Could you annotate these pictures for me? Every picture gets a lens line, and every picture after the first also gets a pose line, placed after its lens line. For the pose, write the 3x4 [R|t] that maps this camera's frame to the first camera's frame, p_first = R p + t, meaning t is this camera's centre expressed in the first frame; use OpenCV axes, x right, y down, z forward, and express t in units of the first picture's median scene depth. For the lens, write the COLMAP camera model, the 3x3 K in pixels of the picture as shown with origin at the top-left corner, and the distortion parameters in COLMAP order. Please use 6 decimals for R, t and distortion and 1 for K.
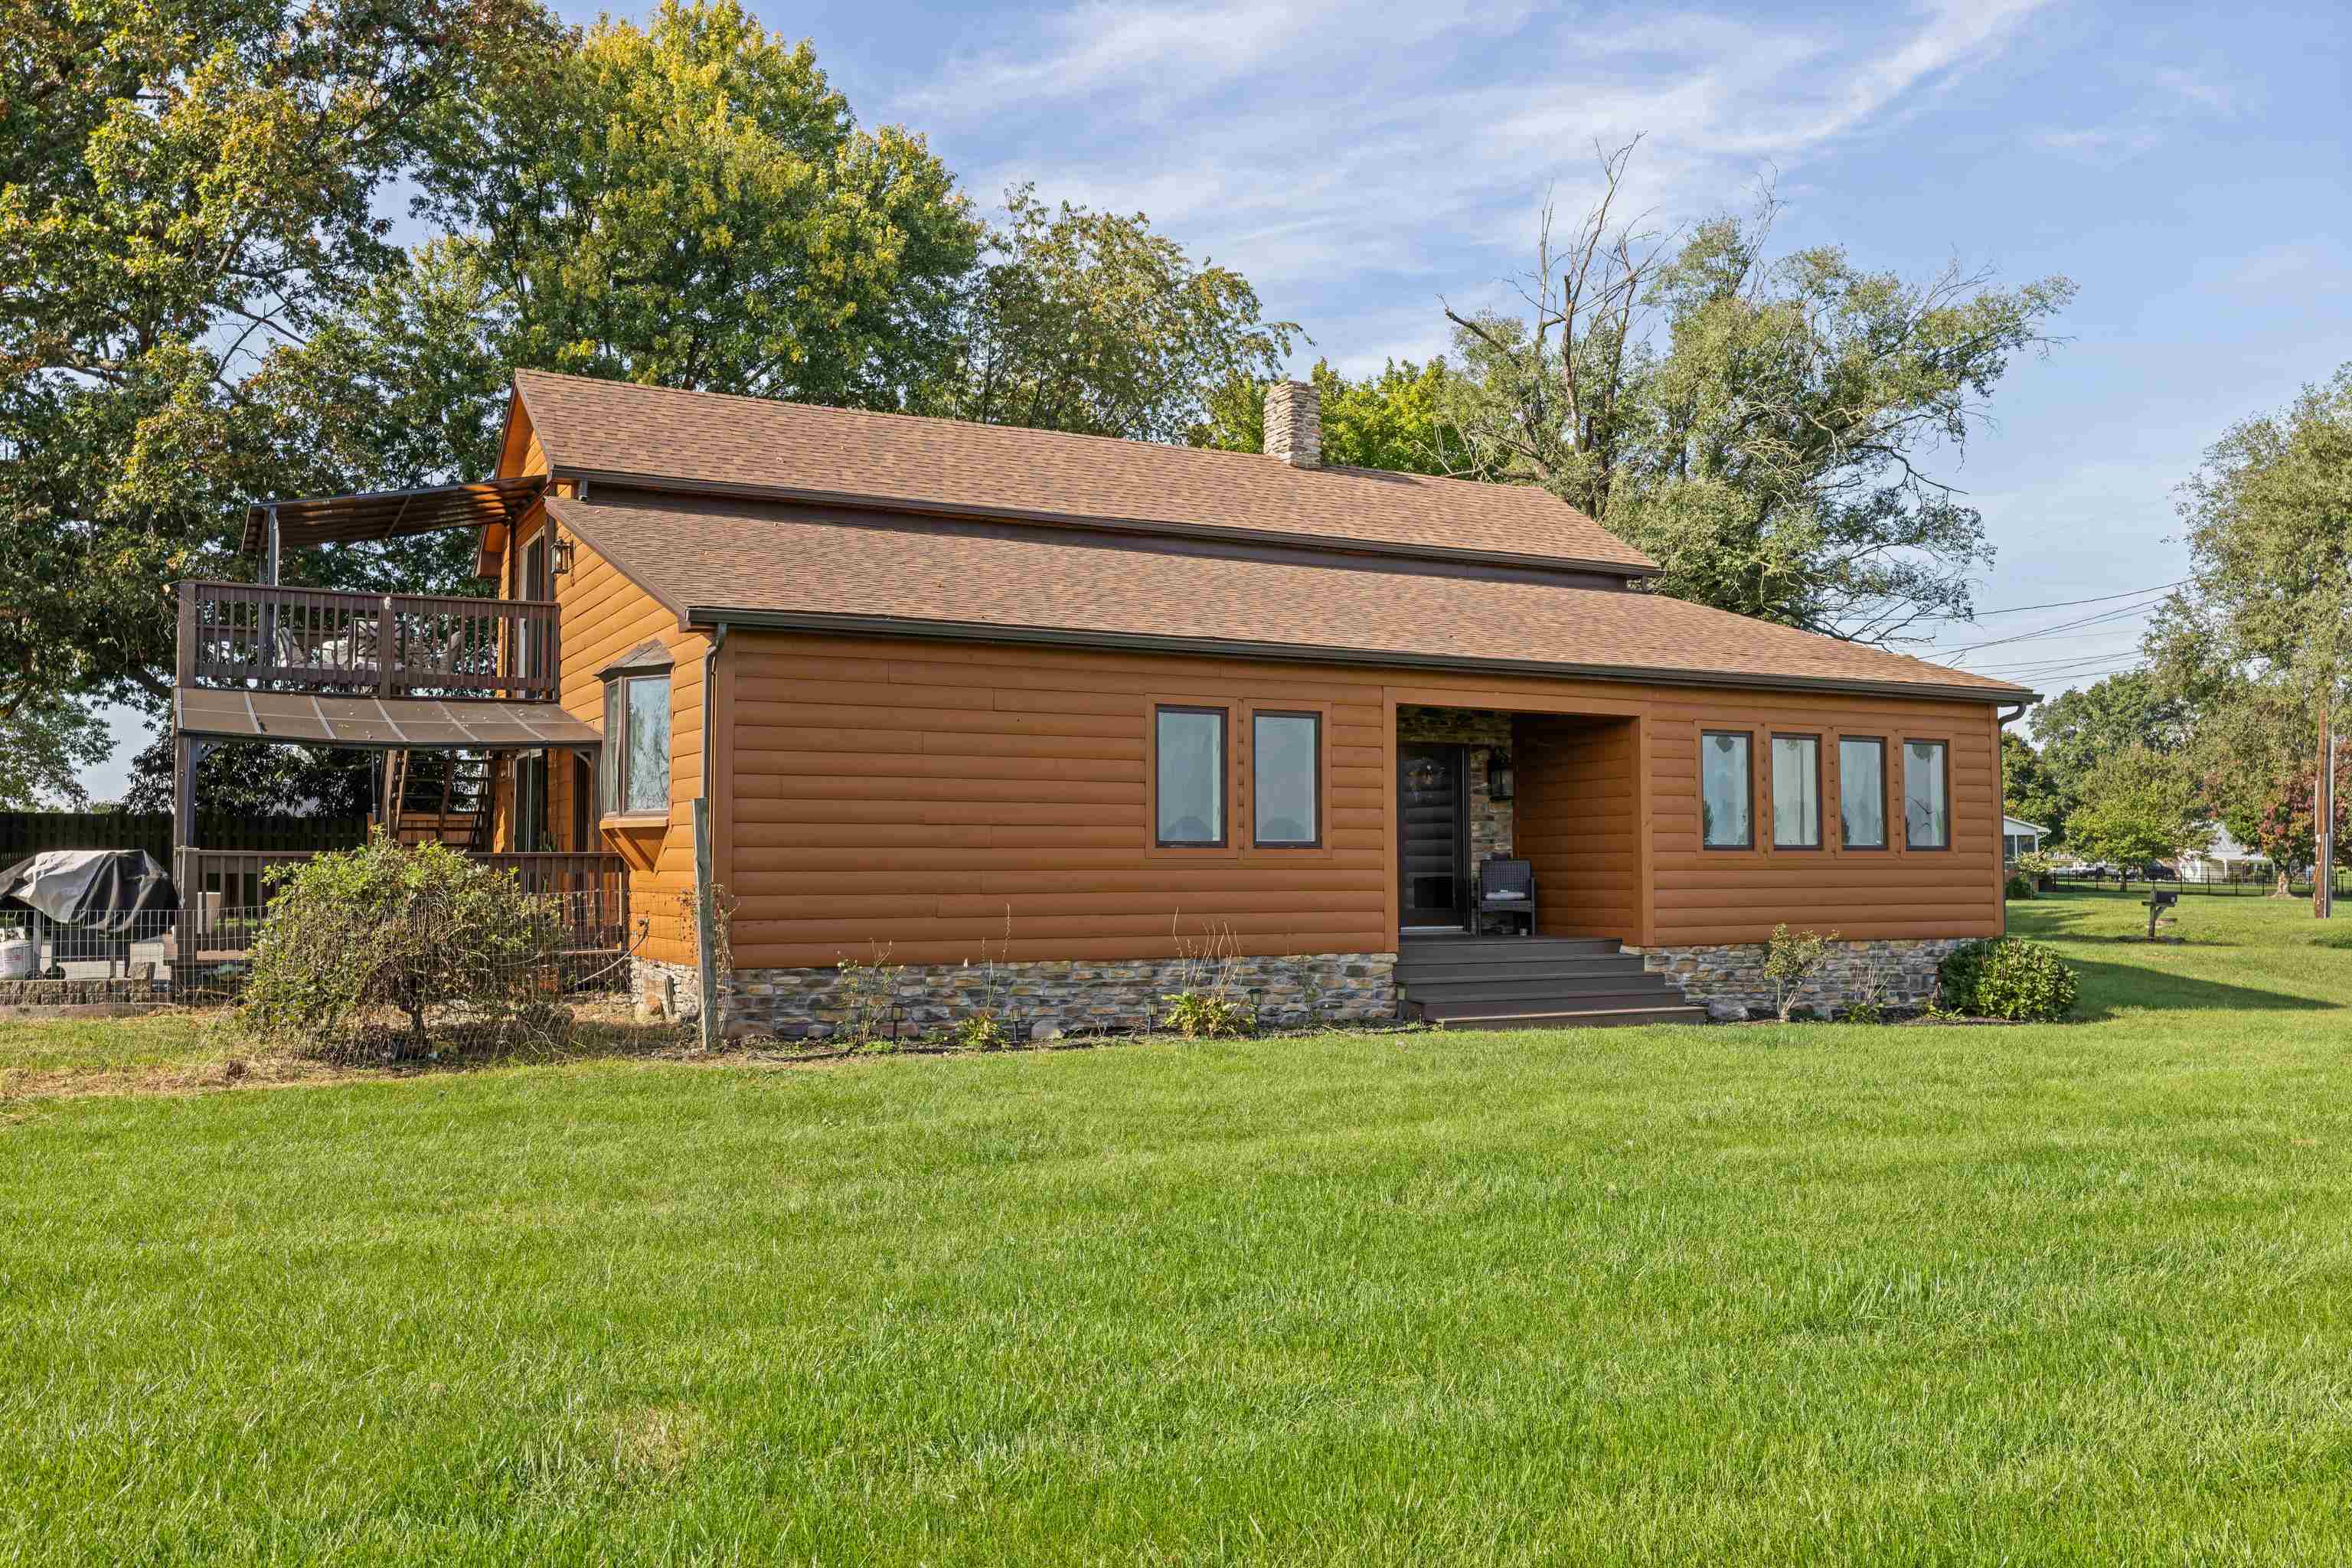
lens RADIAL K [[2075.0, 0, 1229.7], [0, 2075.0, 787.2], [0, 0, 1]] dist [-0.000196, -0.006370]
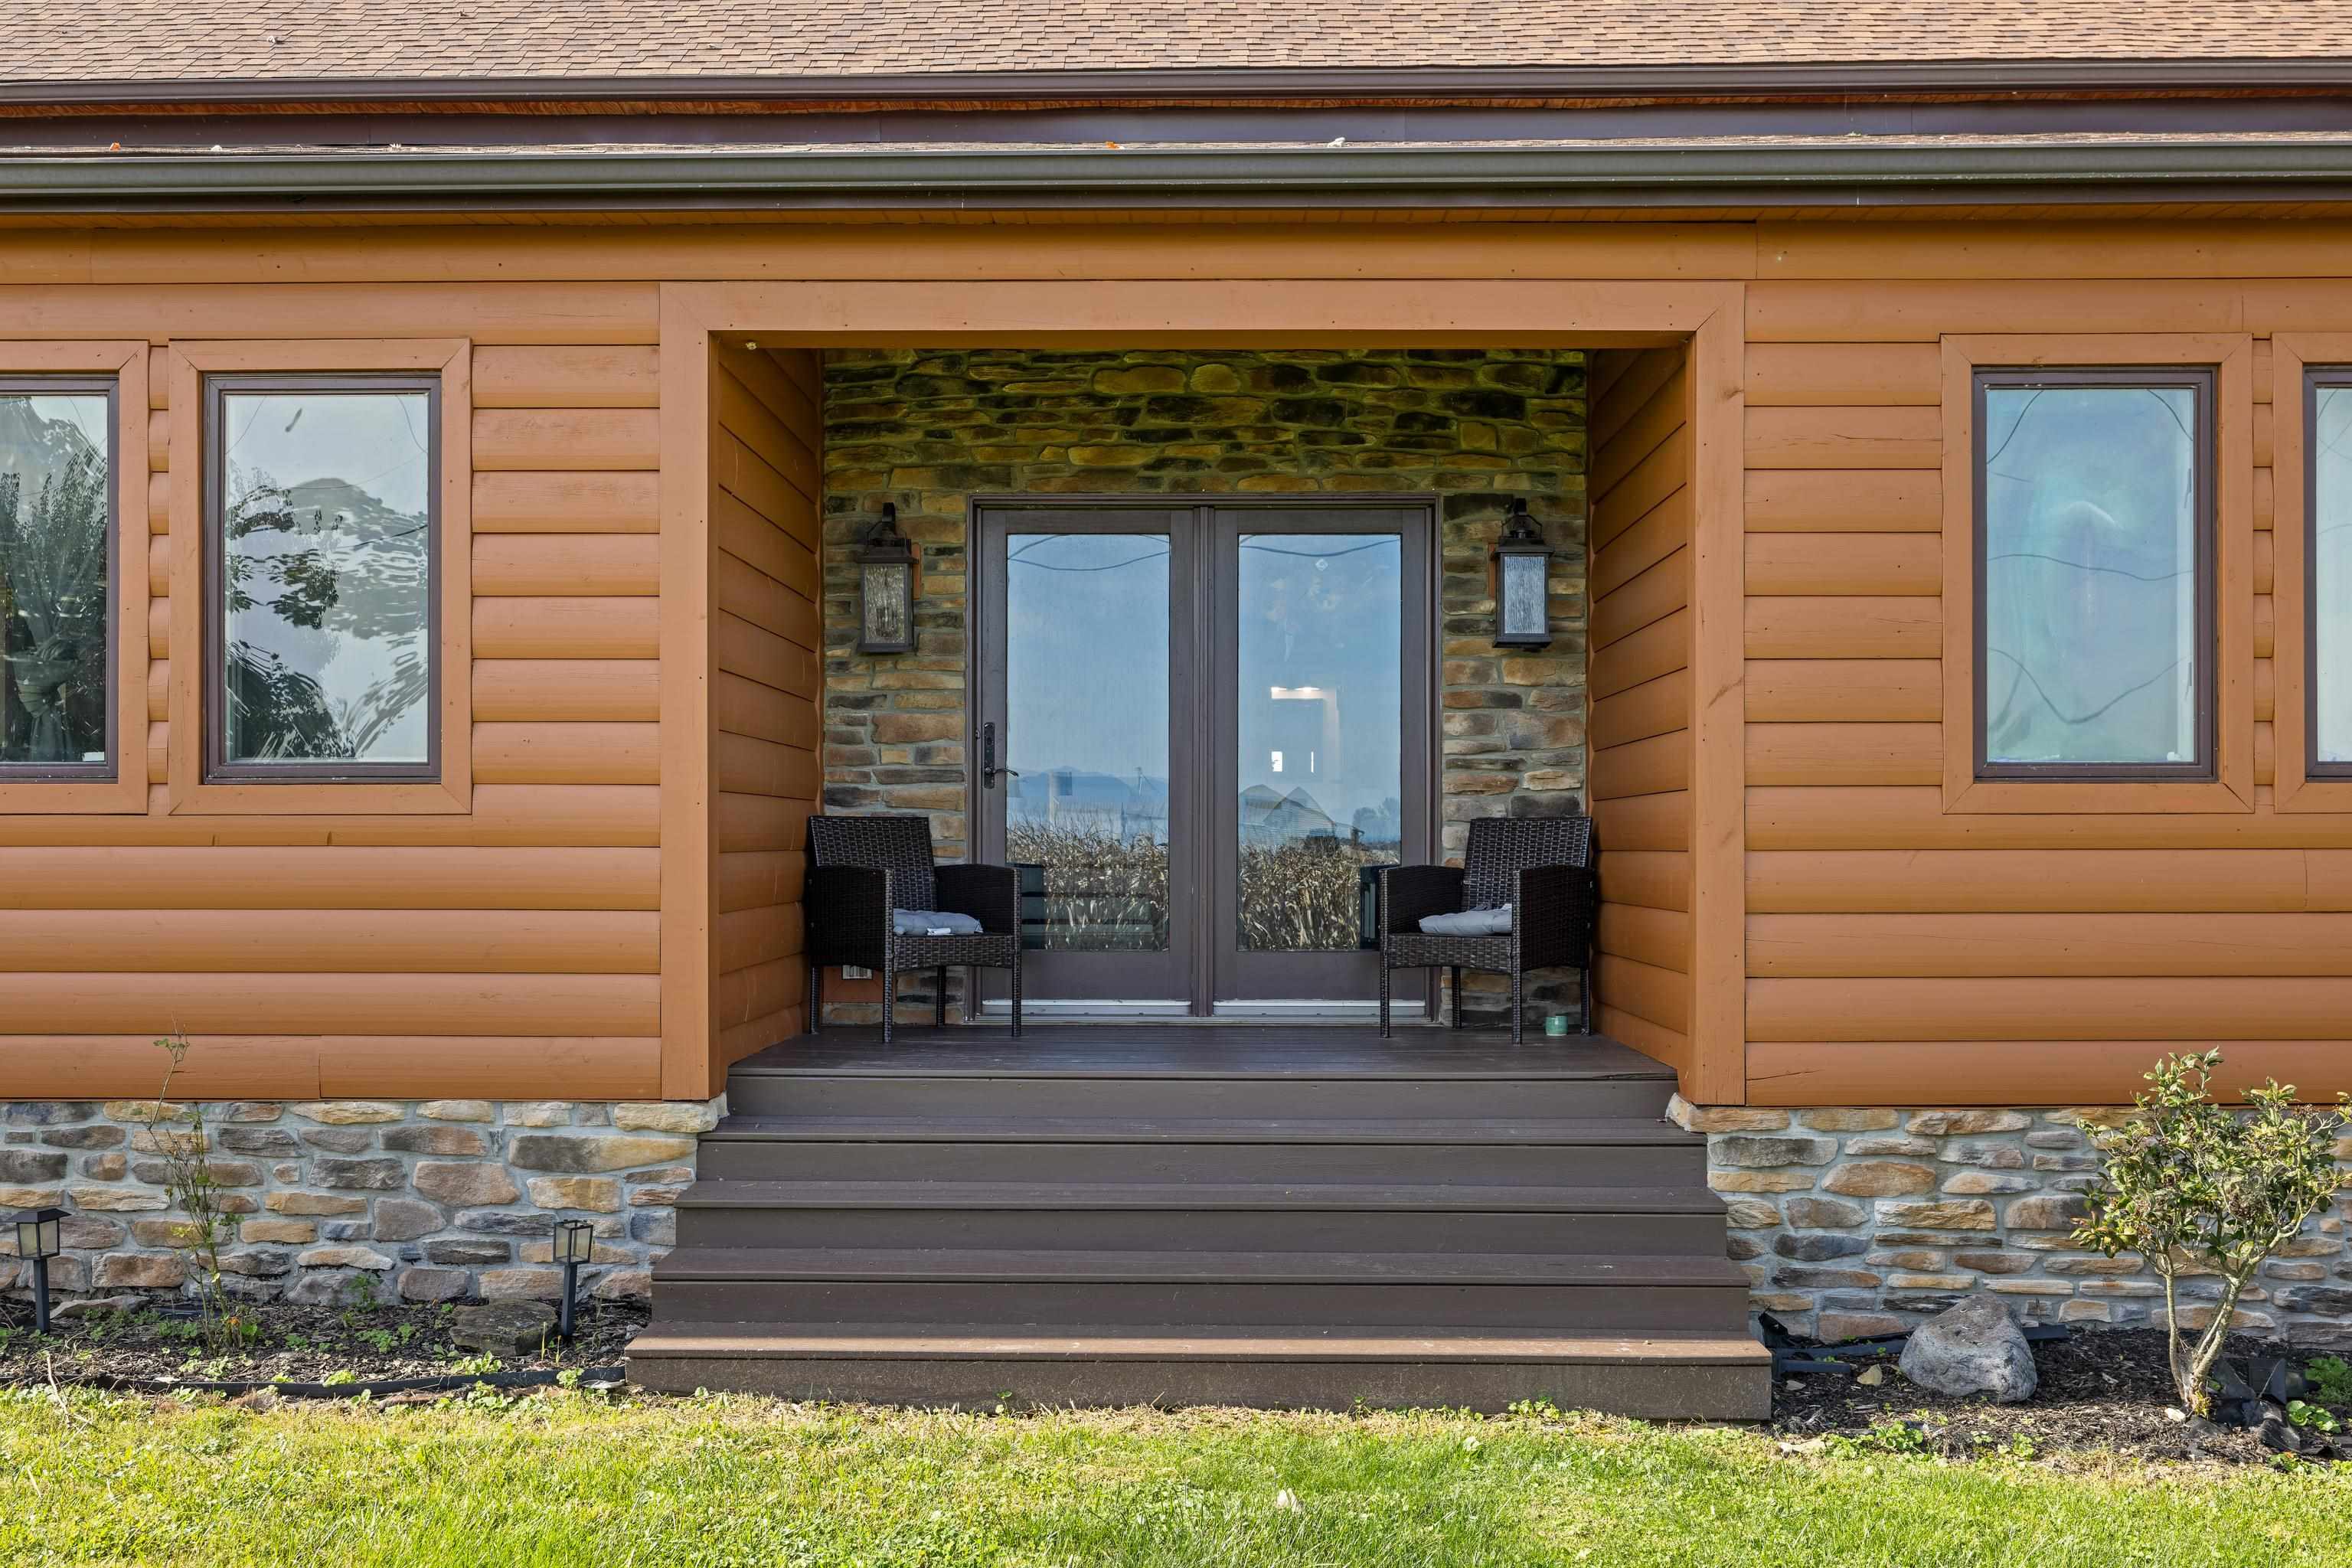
lens RADIAL K [[2369.0, 0, 1161.3], [0, 2369.0, 836.1], [0, 0, 1]] dist [0.001845, 0.001714]
pose [[0.858443, 0.006846, -0.512863, 0.360209], [0.018887, 0.998811, 0.044946, 0.024790], [0.512560, -0.048270, 0.857293, 0.781530]]
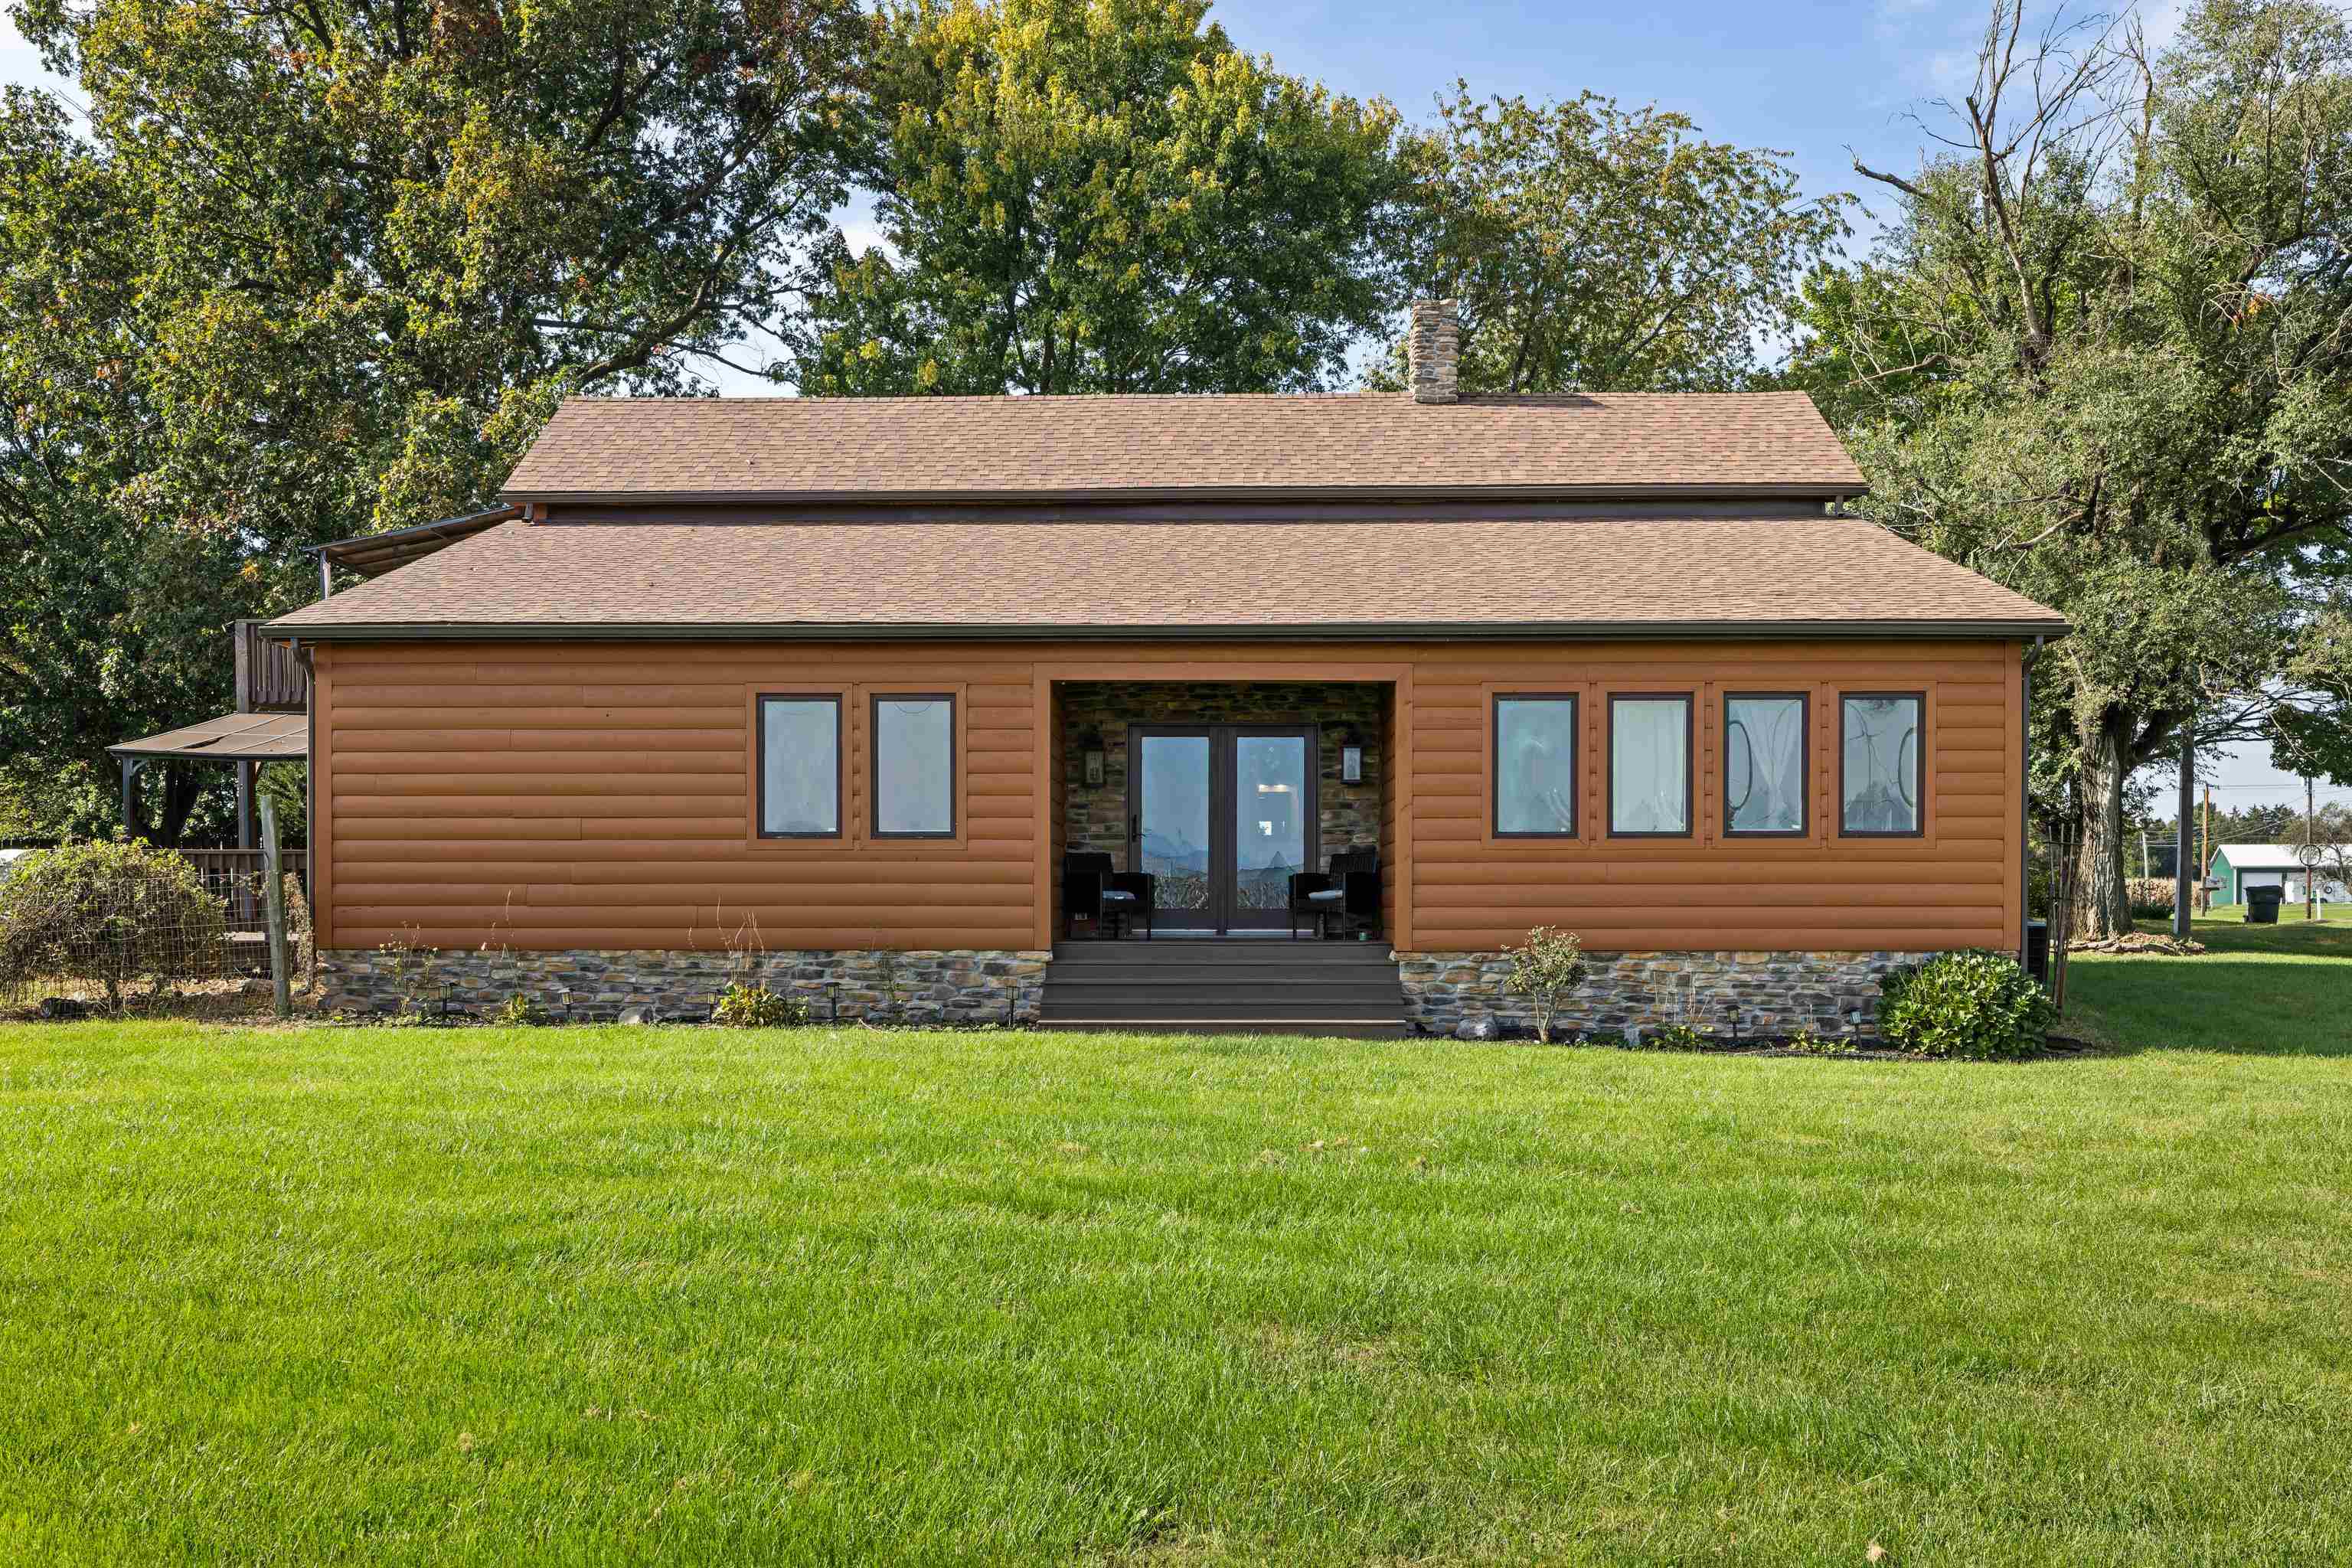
lens RADIAL K [[2316.2, 0, 1181.3], [0, 2316.2, 994.3], [0, 0, 1]] dist [-0.000899, 0.008509]
pose [[0.861145, 0.028146, -0.507580, 0.714117], [0.018511, 0.996068, 0.086639, 0.011410], [0.508023, -0.084004, 0.857238, 0.151238]]
